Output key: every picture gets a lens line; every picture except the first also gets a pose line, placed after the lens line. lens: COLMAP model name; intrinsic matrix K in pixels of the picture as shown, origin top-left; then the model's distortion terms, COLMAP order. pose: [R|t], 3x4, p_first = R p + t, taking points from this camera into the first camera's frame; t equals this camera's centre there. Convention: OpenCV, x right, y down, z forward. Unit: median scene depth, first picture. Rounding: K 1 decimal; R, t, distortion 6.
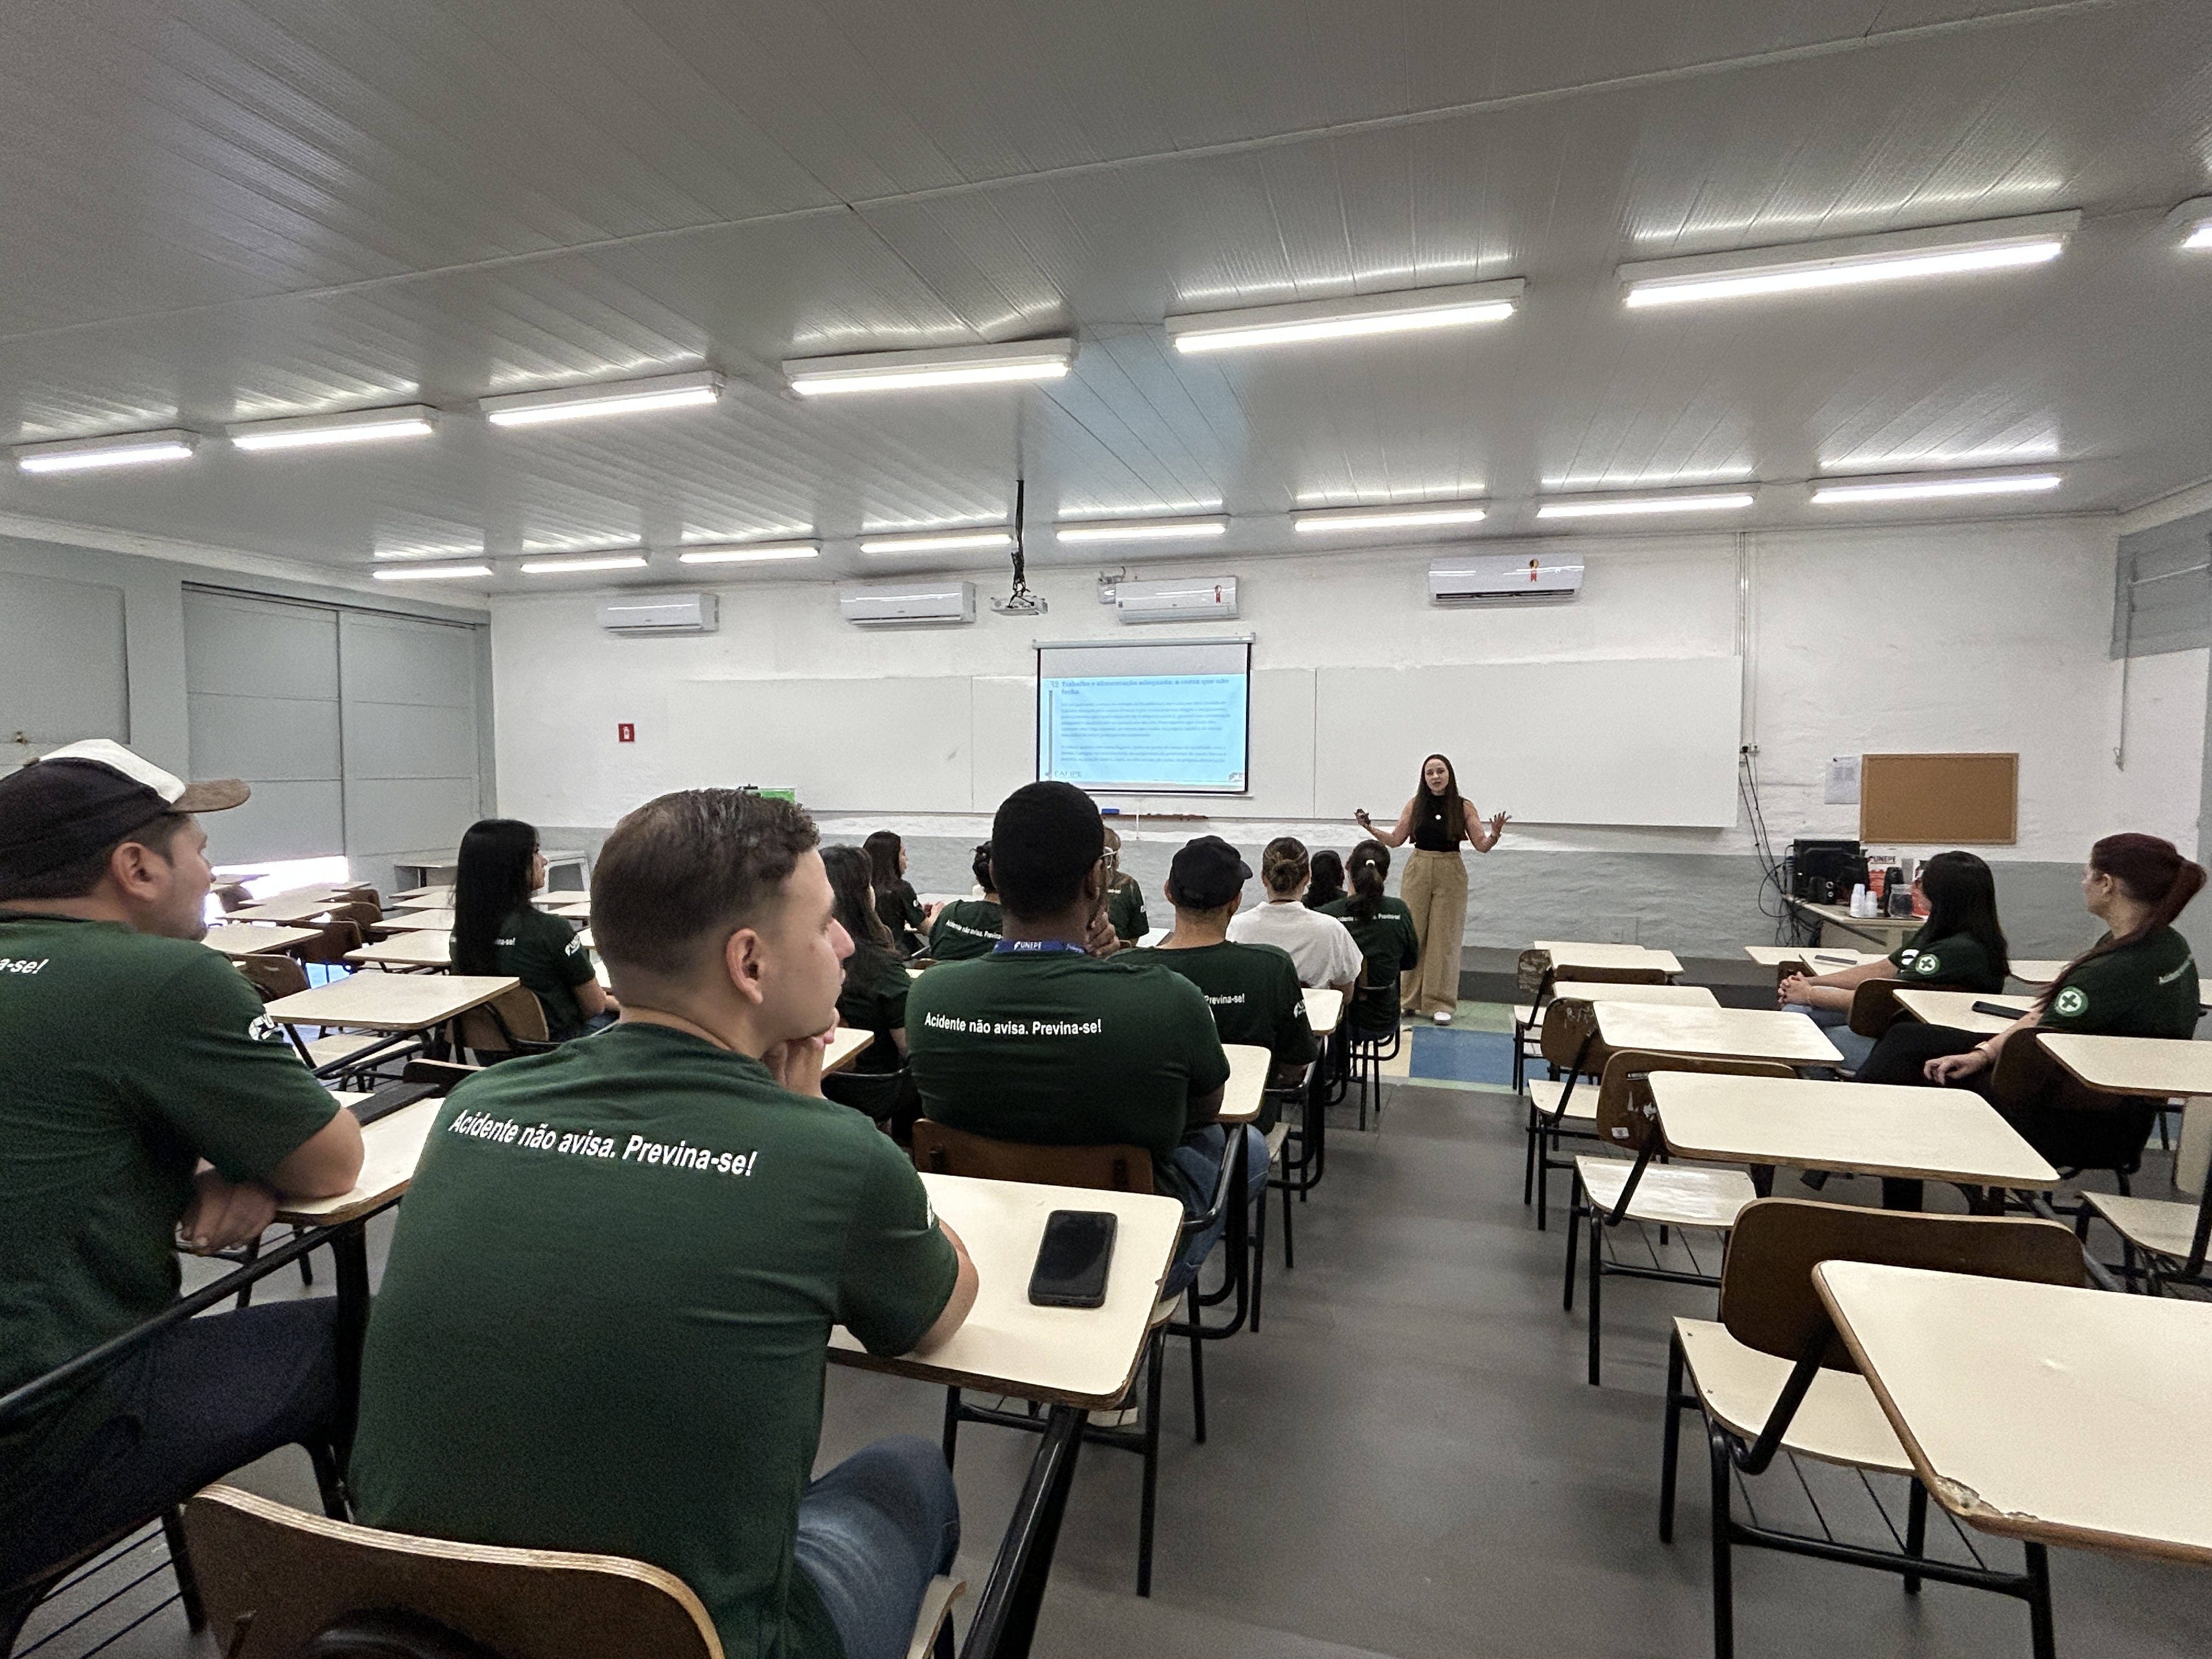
lens RADIAL K [[1118.1, 0, 1109.9], [0, 1118.1, 827.9], [0, 0, 1]] dist [-0.000043, 0.002291]
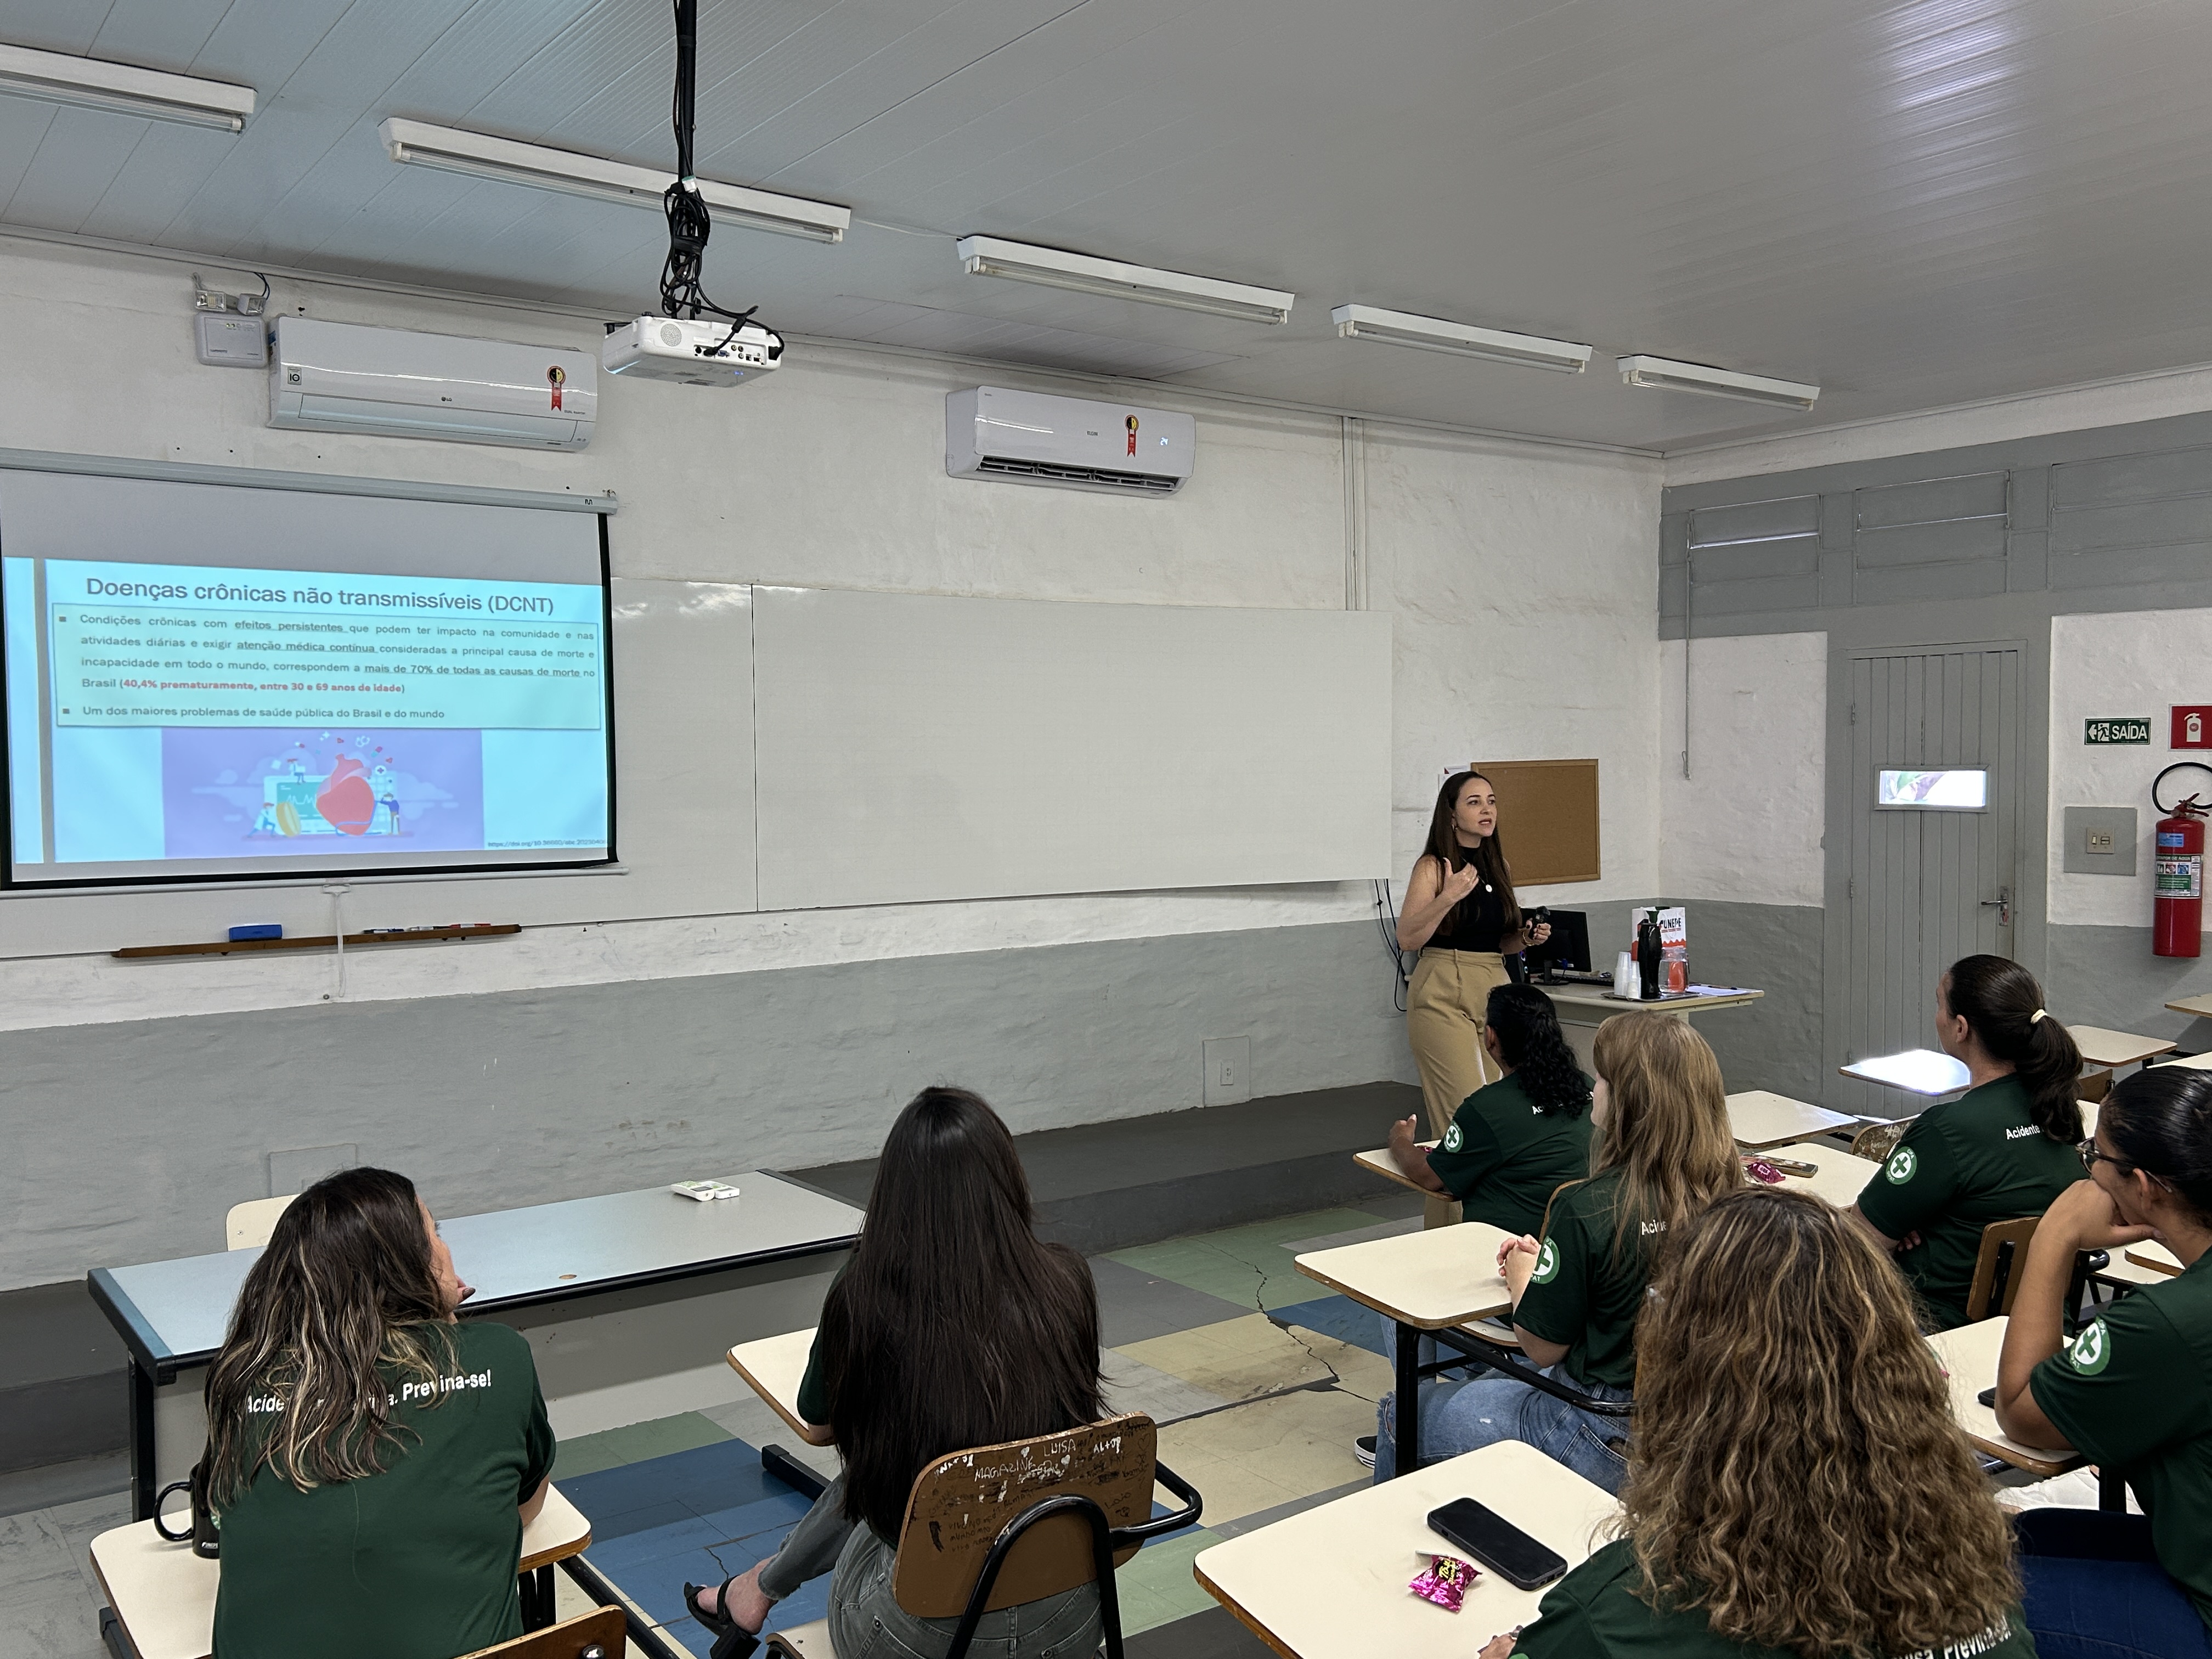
lens RADIAL K [[1888.5, 0, 1117.7], [0, 1888.5, 829.8], [0, 0, 1]] dist [0.044355, -0.042072]
pose [[0.602356, -0.038635, 0.797292, -0.549238], [0.056219, 0.998401, 0.005907, -0.060748], [-0.796245, 0.041265, 0.603565, 0.658599]]
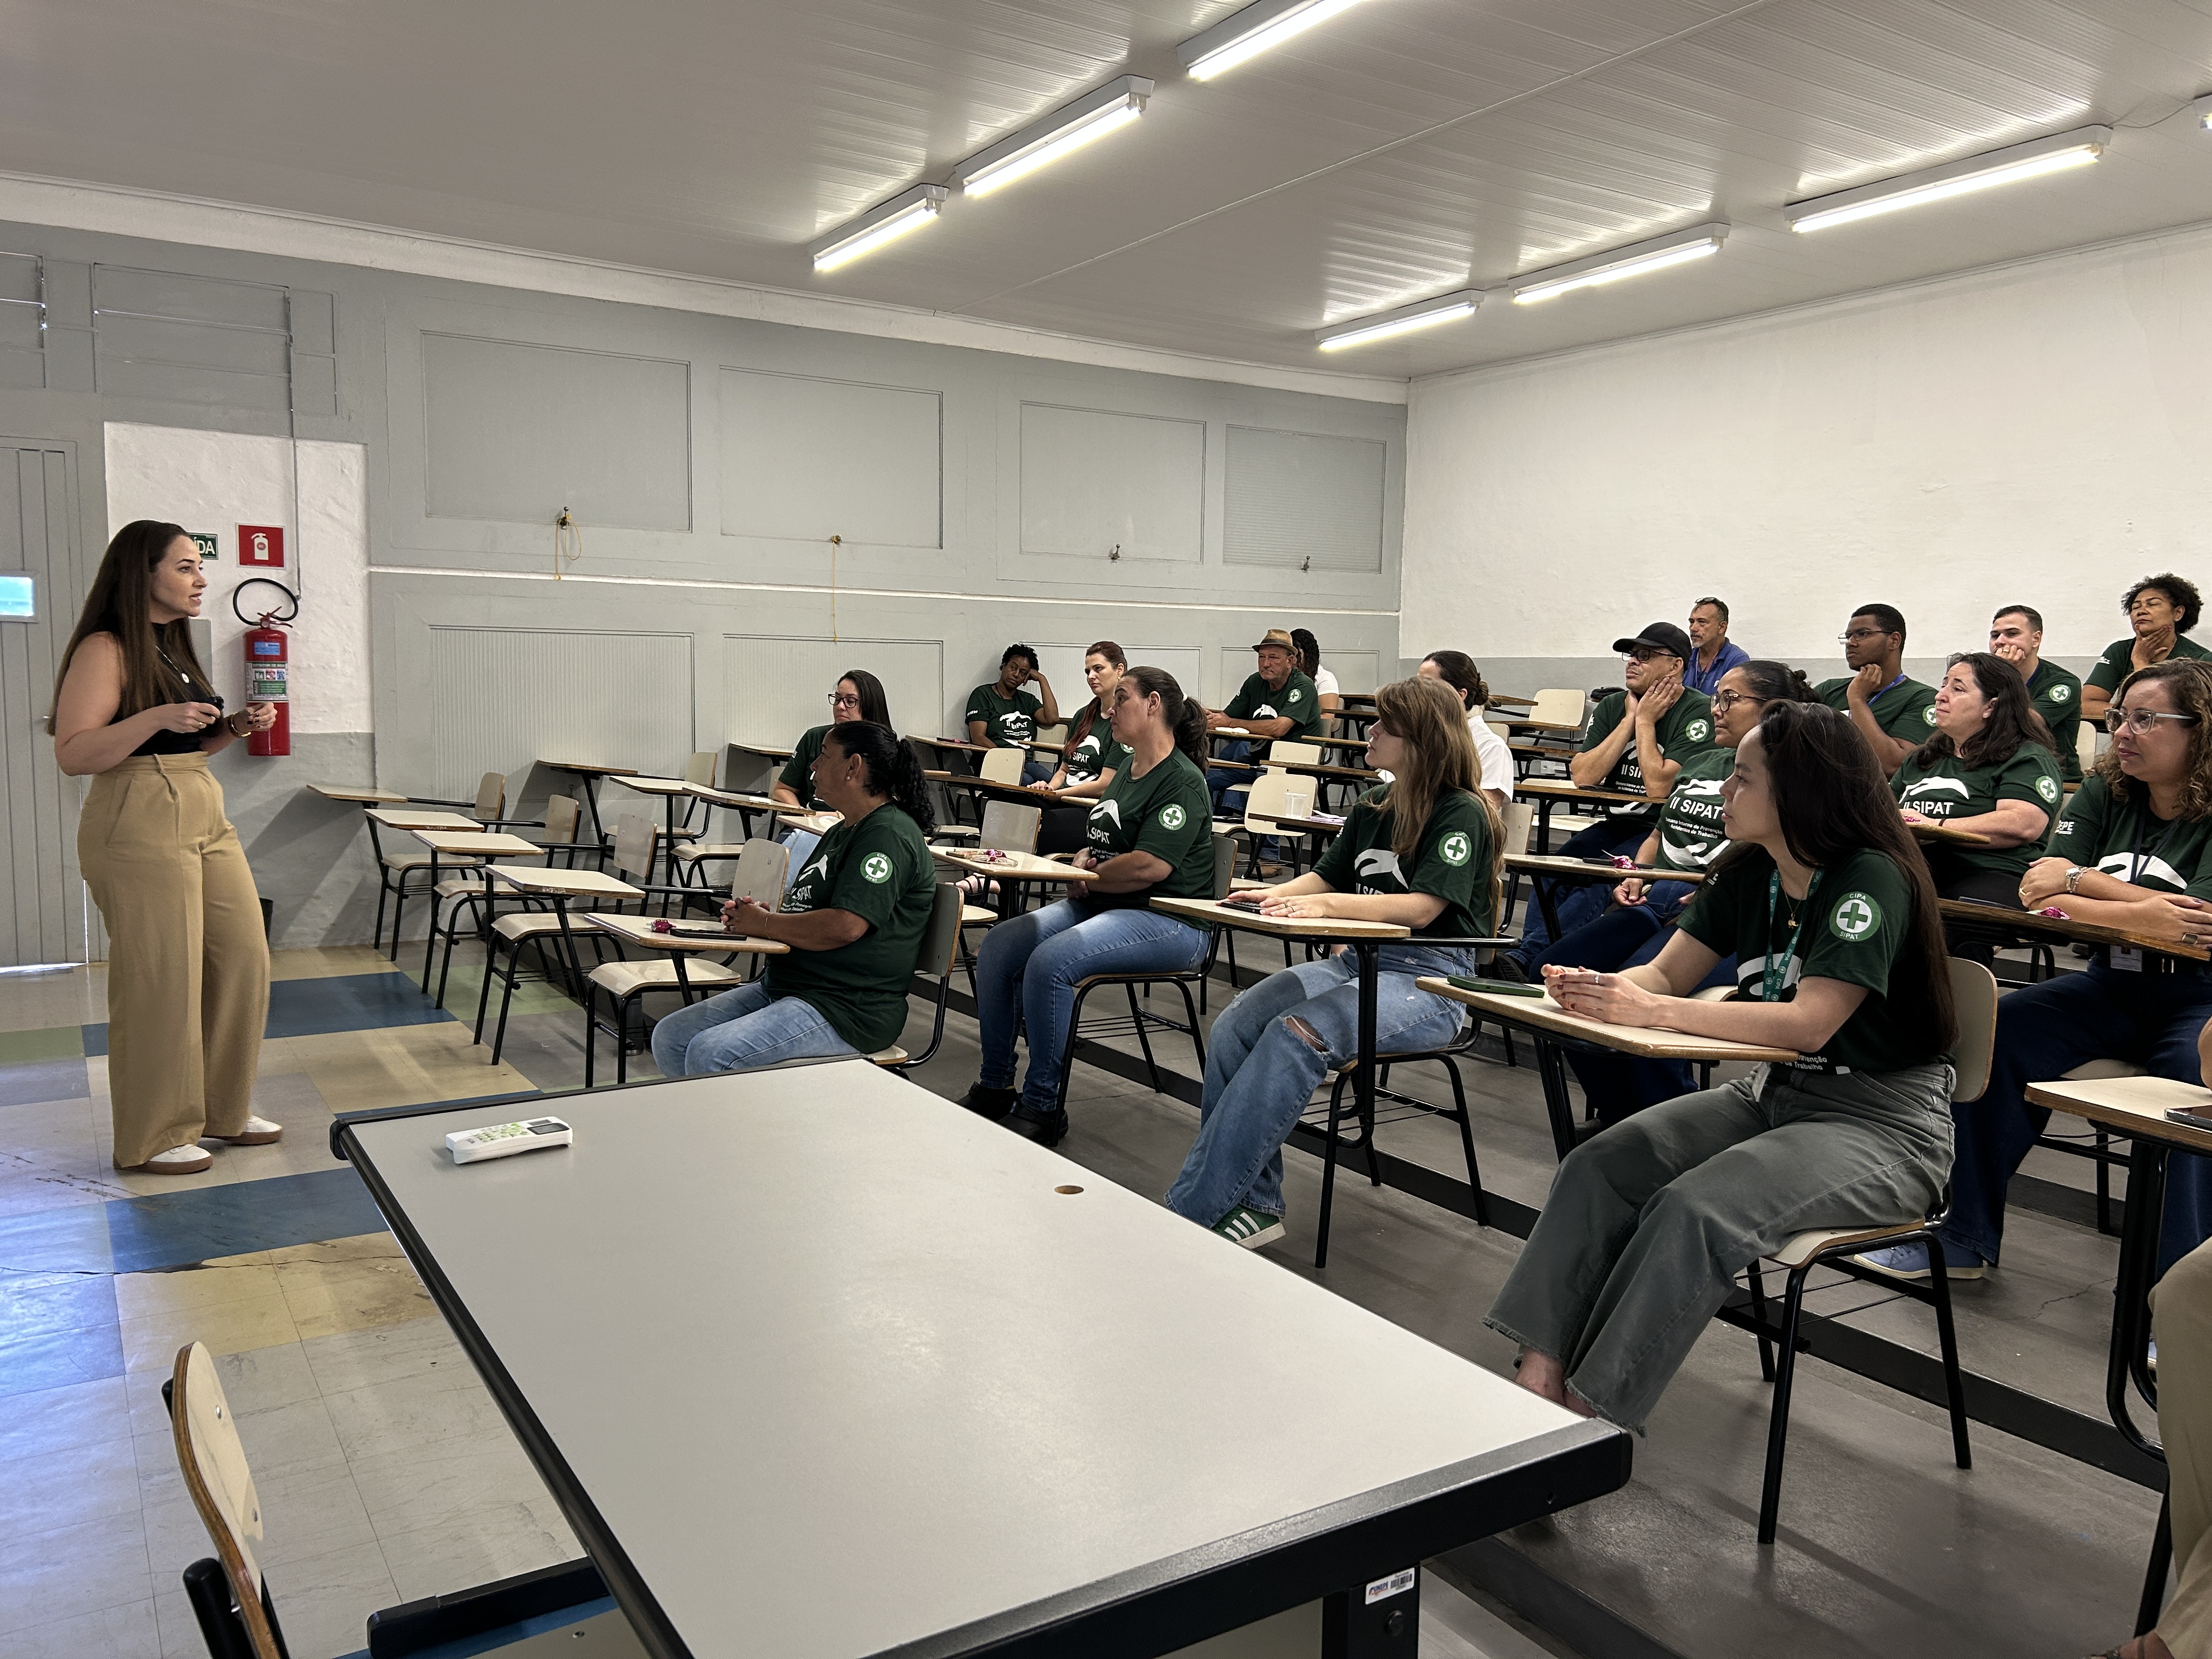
lens RADIAL K [[1666.1, 0, 1096.3], [0, 1666.1, 842.7], [0, 0, 1]] dist [0.045900, -0.042712]
pose [[-0.749000, -0.082552, 0.657407, -0.366017], [0.022570, 0.988453, 0.149837, -0.034803], [-0.662186, 0.127066, -0.738488, 1.457929]]
